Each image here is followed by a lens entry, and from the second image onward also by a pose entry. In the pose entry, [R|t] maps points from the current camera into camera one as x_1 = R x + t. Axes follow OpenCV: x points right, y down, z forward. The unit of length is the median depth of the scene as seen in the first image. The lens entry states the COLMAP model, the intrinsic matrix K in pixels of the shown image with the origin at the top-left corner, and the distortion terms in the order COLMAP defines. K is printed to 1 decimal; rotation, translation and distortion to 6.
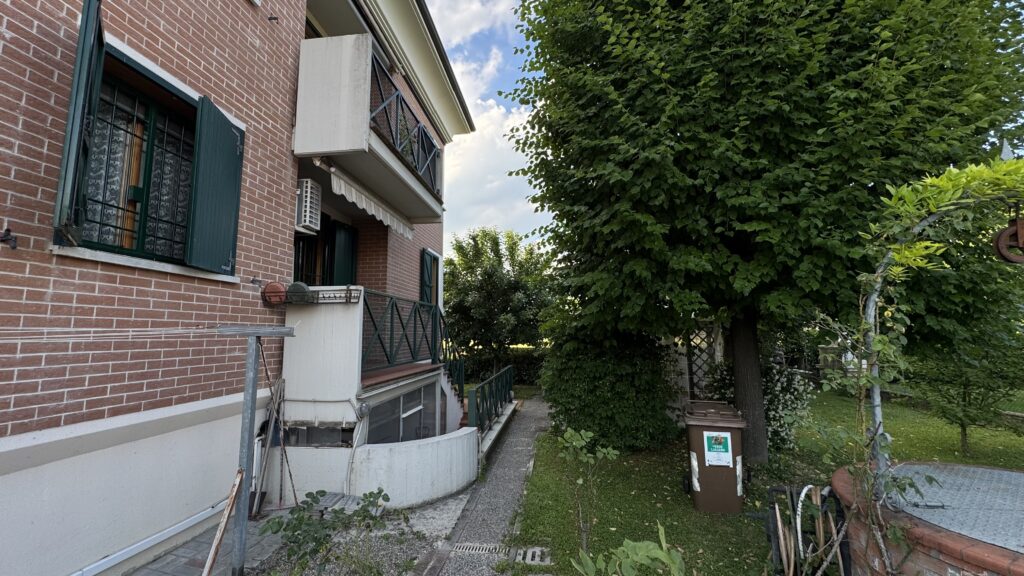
lens RADIAL K [[404.0, 0, 512.8], [0, 404.0, 289.6], [0, 0, 1]] dist [-0.001775, 0.000404]
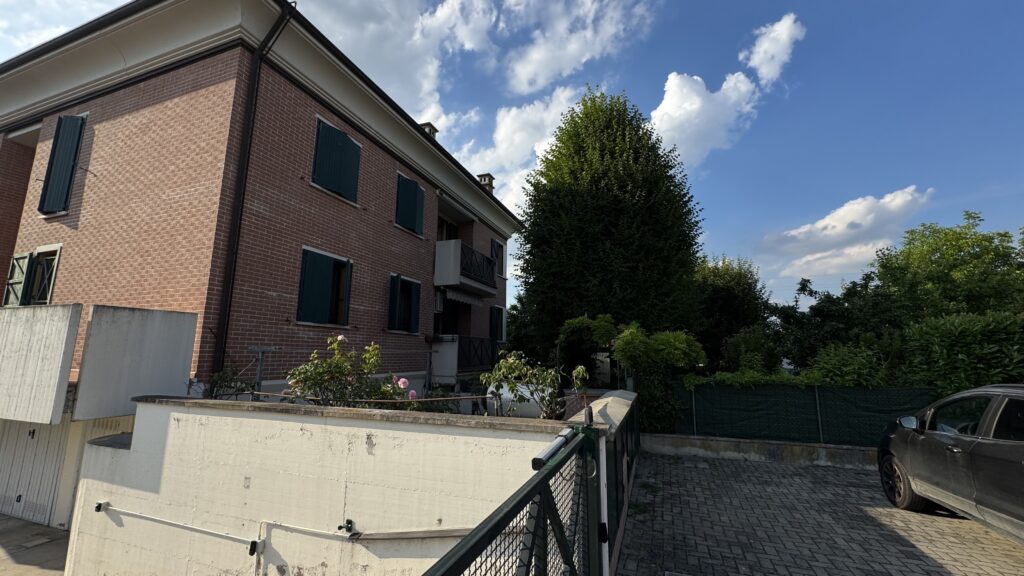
lens RADIAL K [[404.0, 0, 514.7], [0, 404.0, 288.4], [0, 0, 1]] dist [-0.001775, 0.000404]
pose [[0.971237, -0.023307, -0.236973, 0.771087], [0.010389, 0.998398, -0.055616, -0.195257], [0.237890, 0.051554, 0.969923, -1.851370]]
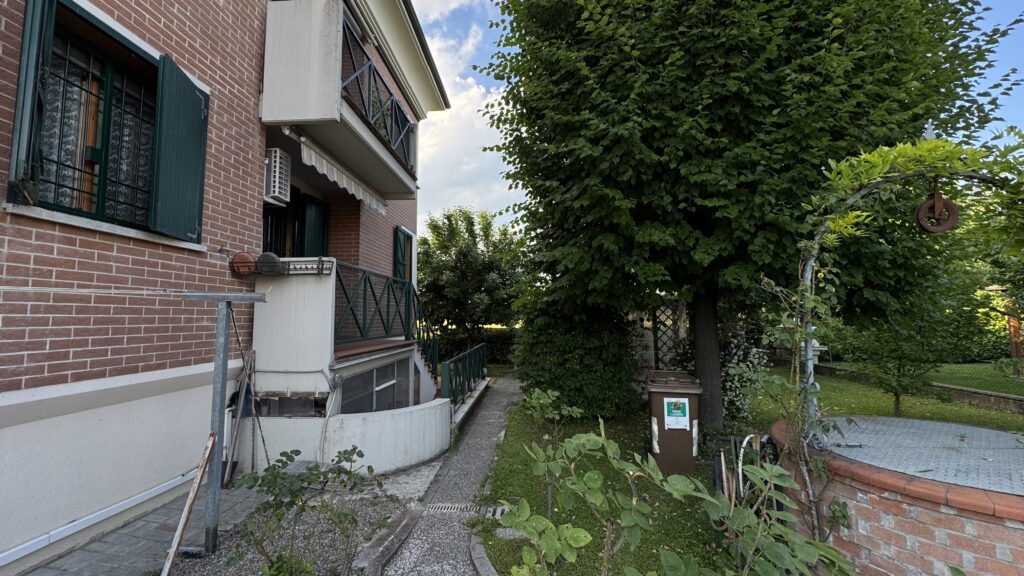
lens RADIAL K [[404.0, 0, 511.8], [0, 404.0, 289.3], [0, 0, 1]] dist [-0.001775, 0.000404]
pose [[0.998148, 0.009097, 0.060147, 0.005708], [-0.011425, 0.999194, 0.038469, 0.029499], [-0.059749, -0.039085, 0.997448, -0.027089]]
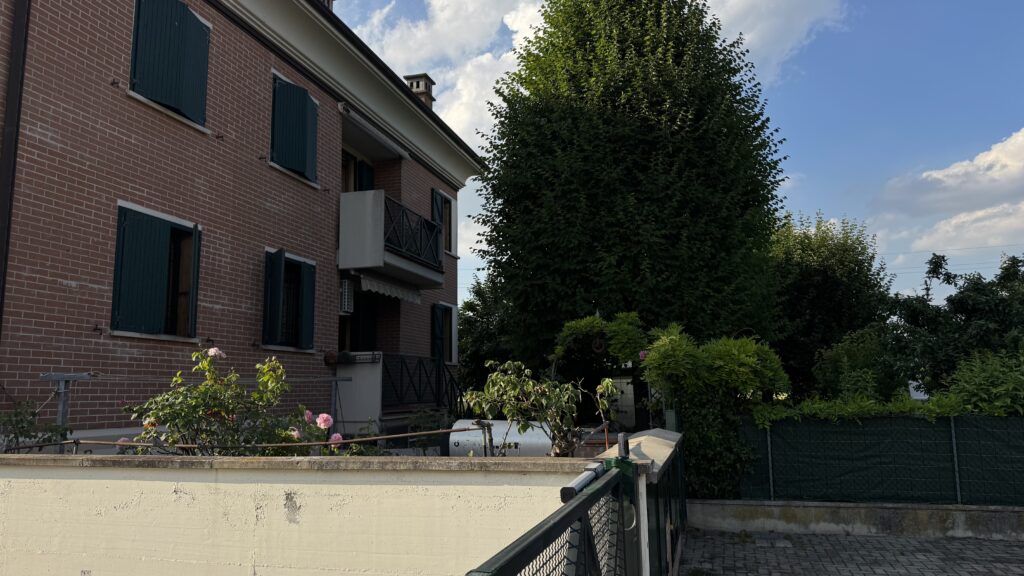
lens RADIAL K [[711.8, 0, 518.0], [0, 711.8, 292.9], [0, 0, 1]] dist [0.064258, -0.076687]
pose [[0.986628, -0.026408, -0.160838, 0.742479], [0.022274, 0.999375, -0.027452, -0.179515], [0.161462, 0.023503, 0.986599, -2.037479]]
